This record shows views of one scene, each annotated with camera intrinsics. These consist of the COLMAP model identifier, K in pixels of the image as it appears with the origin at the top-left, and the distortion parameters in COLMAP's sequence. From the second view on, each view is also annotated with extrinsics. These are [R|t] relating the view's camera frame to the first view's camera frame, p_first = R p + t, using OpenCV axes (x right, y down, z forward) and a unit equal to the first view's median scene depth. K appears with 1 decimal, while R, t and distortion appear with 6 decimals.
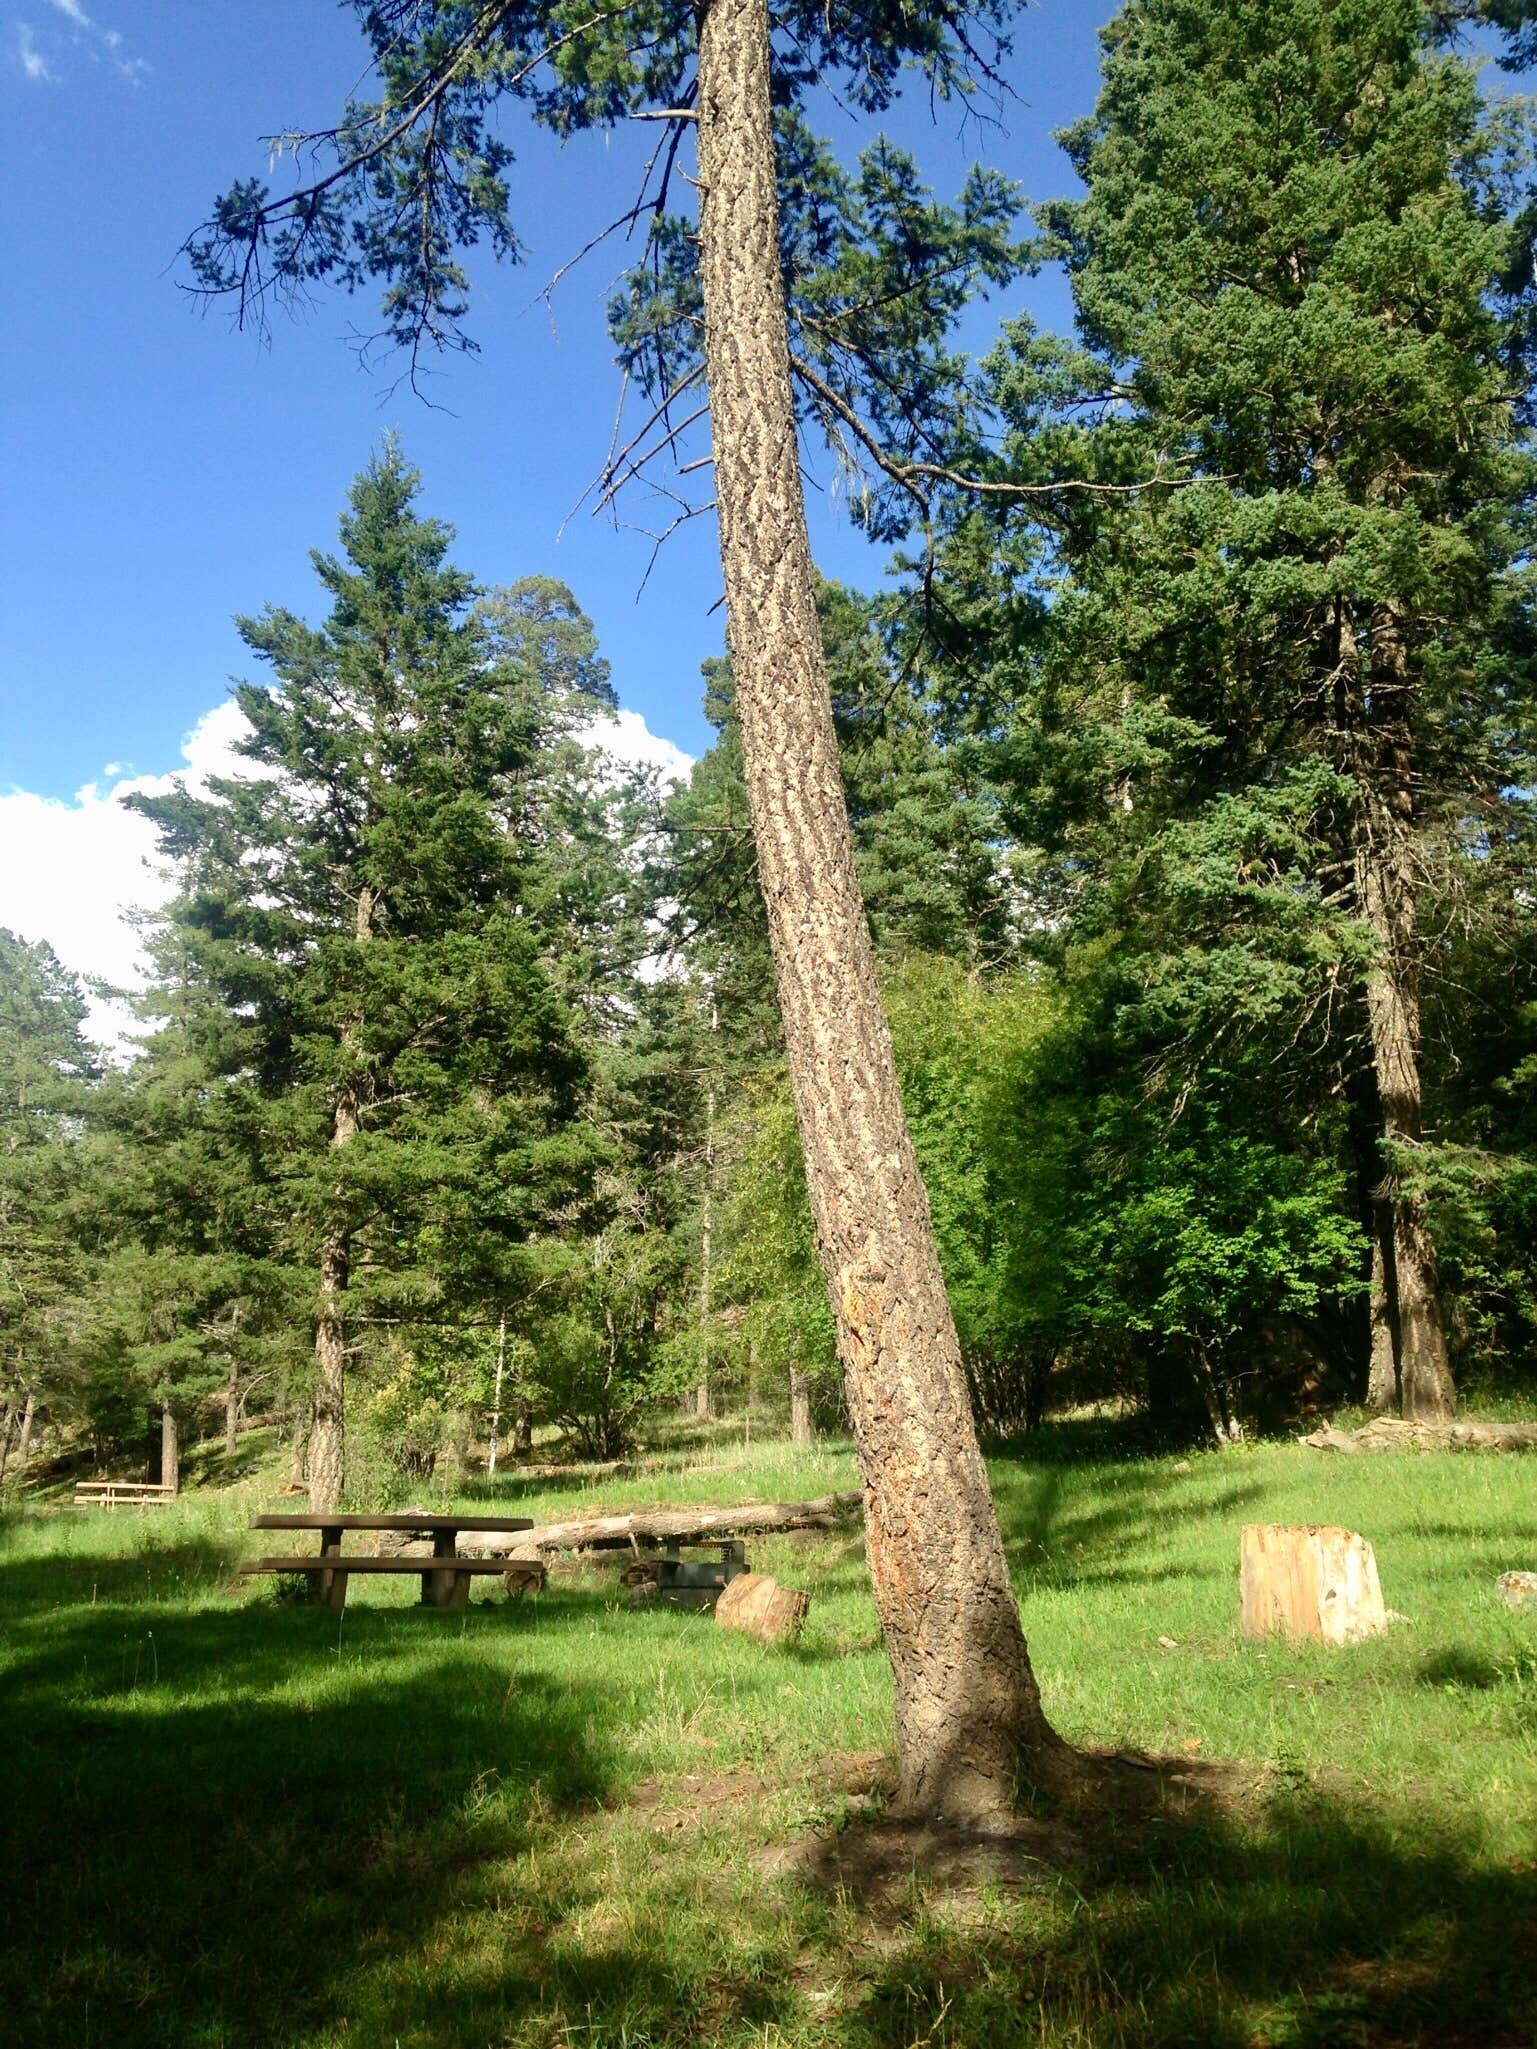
lens RADIAL K [[1804.7, 0, 768.5], [0, 1804.7, 1024.5], [0, 0, 1]] dist [0.192926, 0.009125]
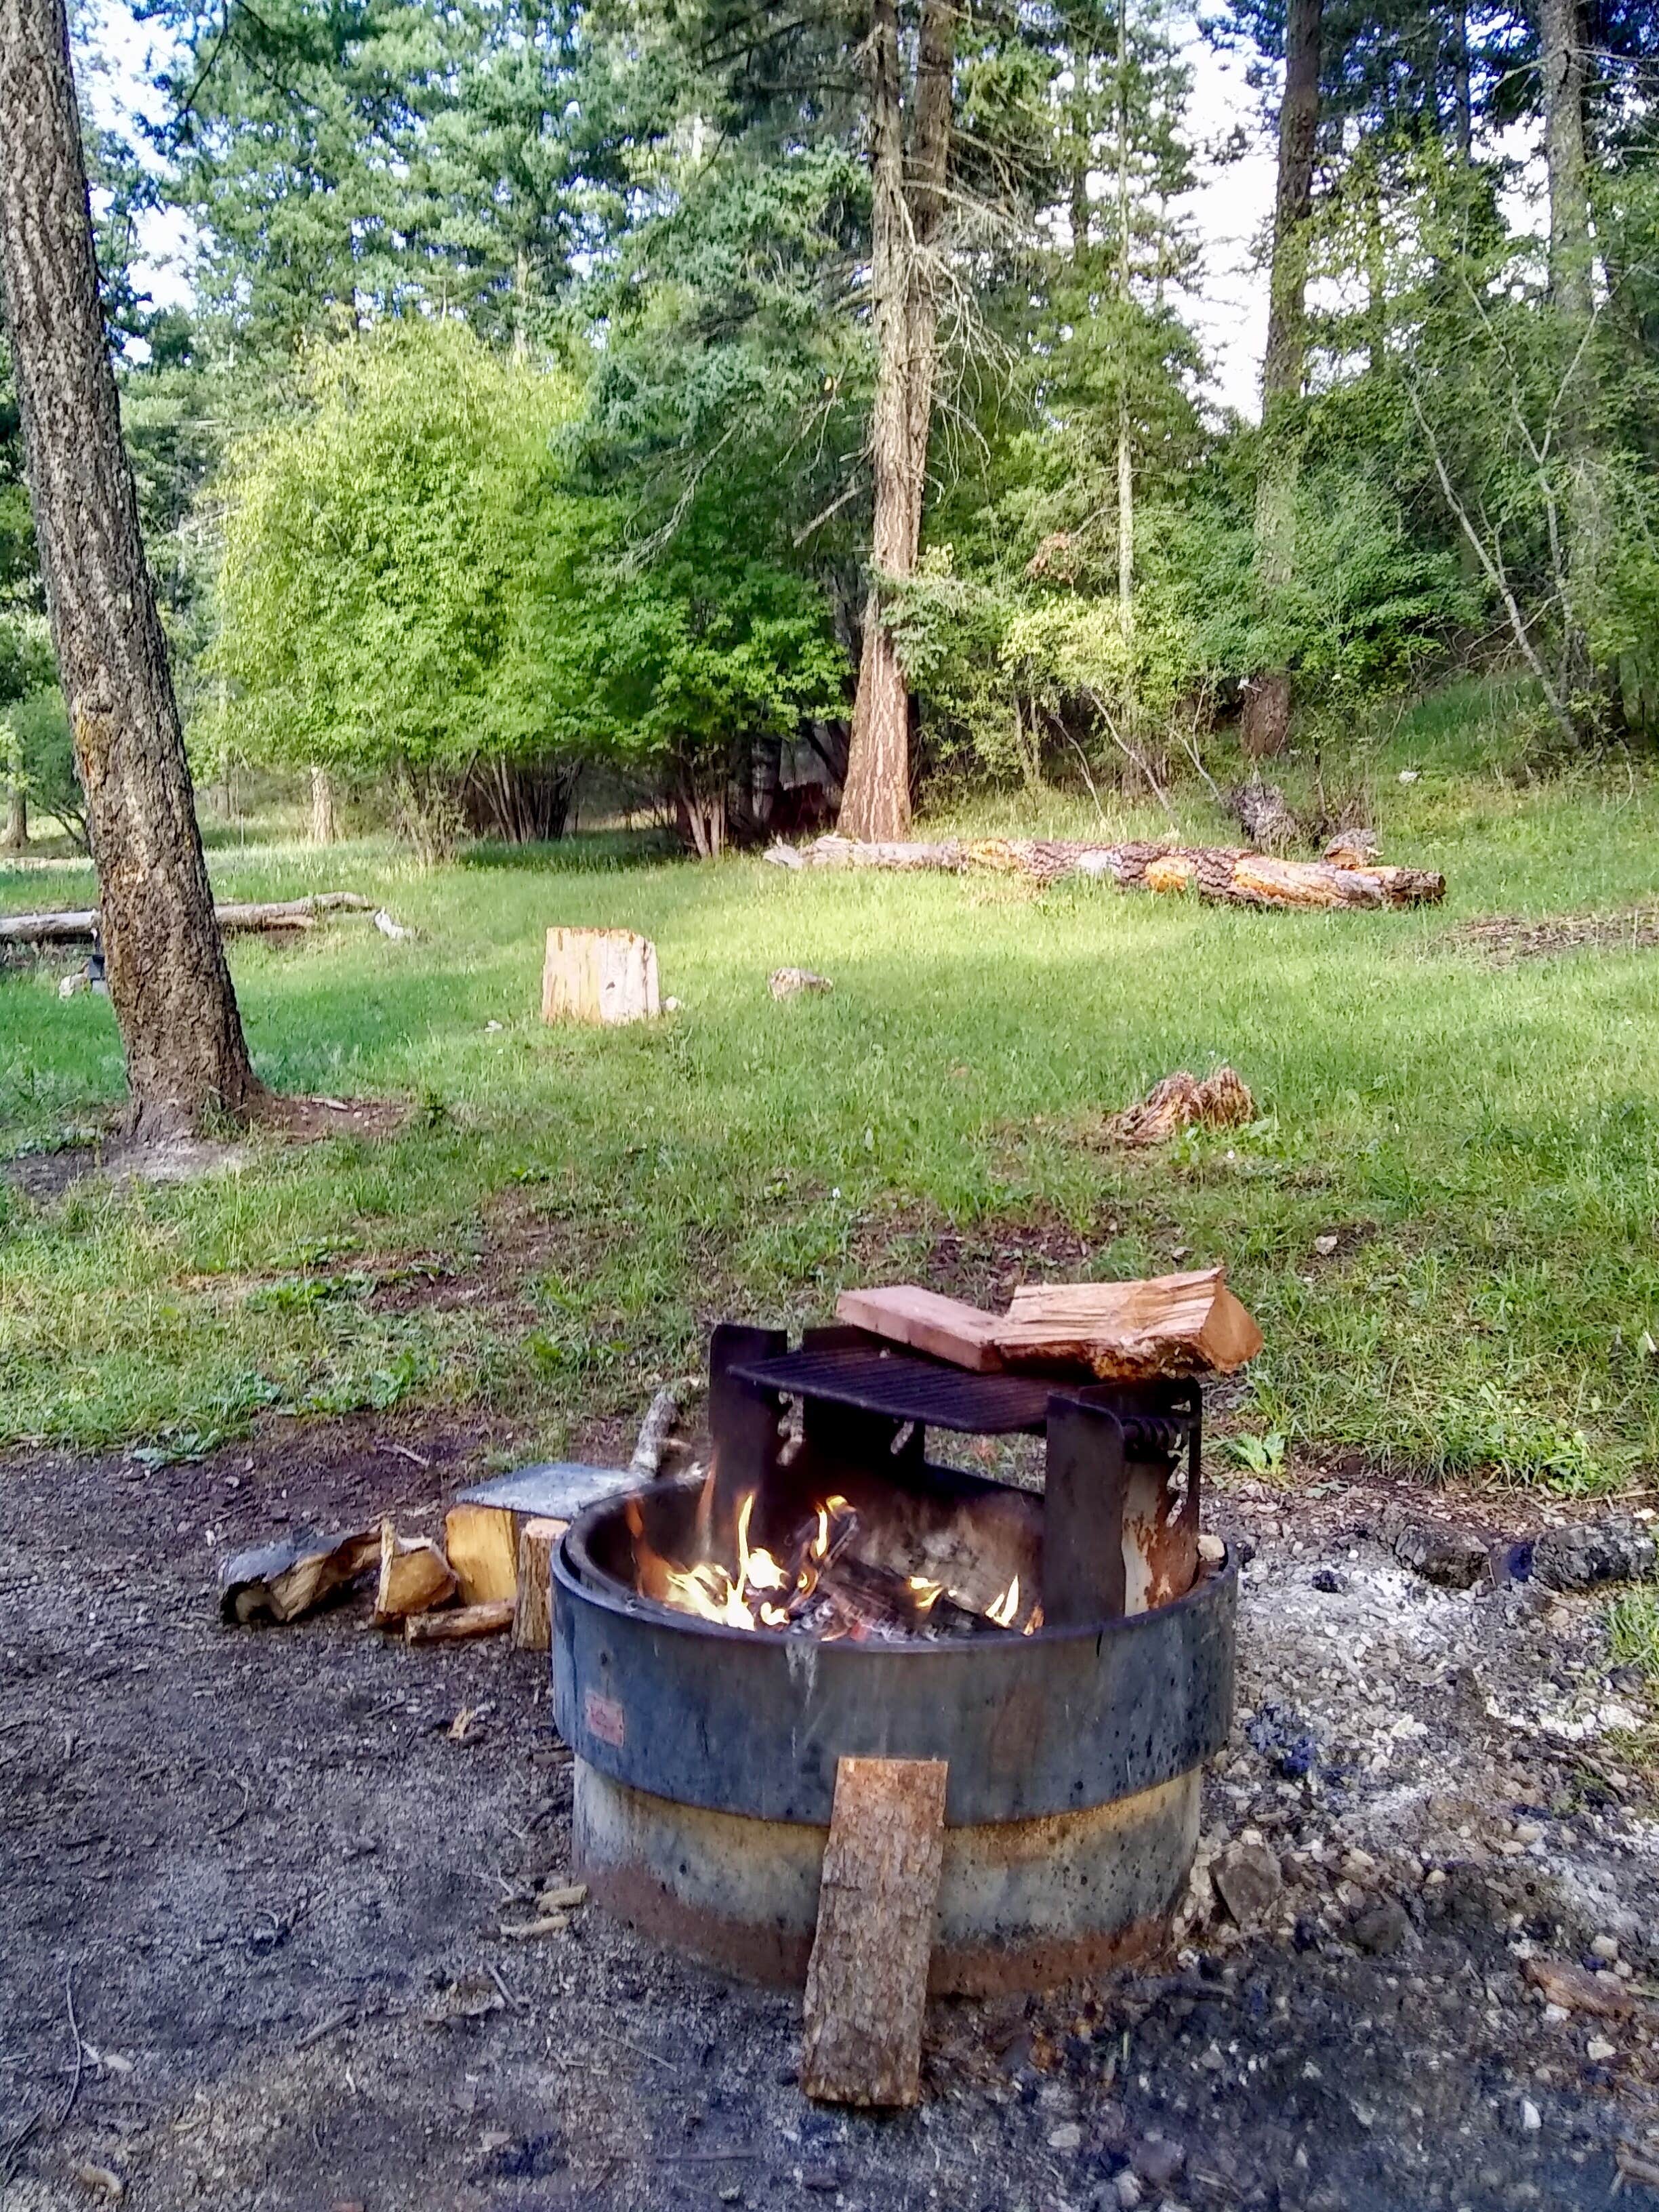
lens RADIAL K [[2081.2, 0, 829.5], [0, 2081.2, 1106.0], [0, 0, 1]] dist [-0.053694, 0.014954]
pose [[0.977412, 0.013406, 0.210915, 0.211991], [-0.084291, 0.939903, 0.330874, -0.079365], [-0.193804, -0.341179, 0.919803, -0.298908]]
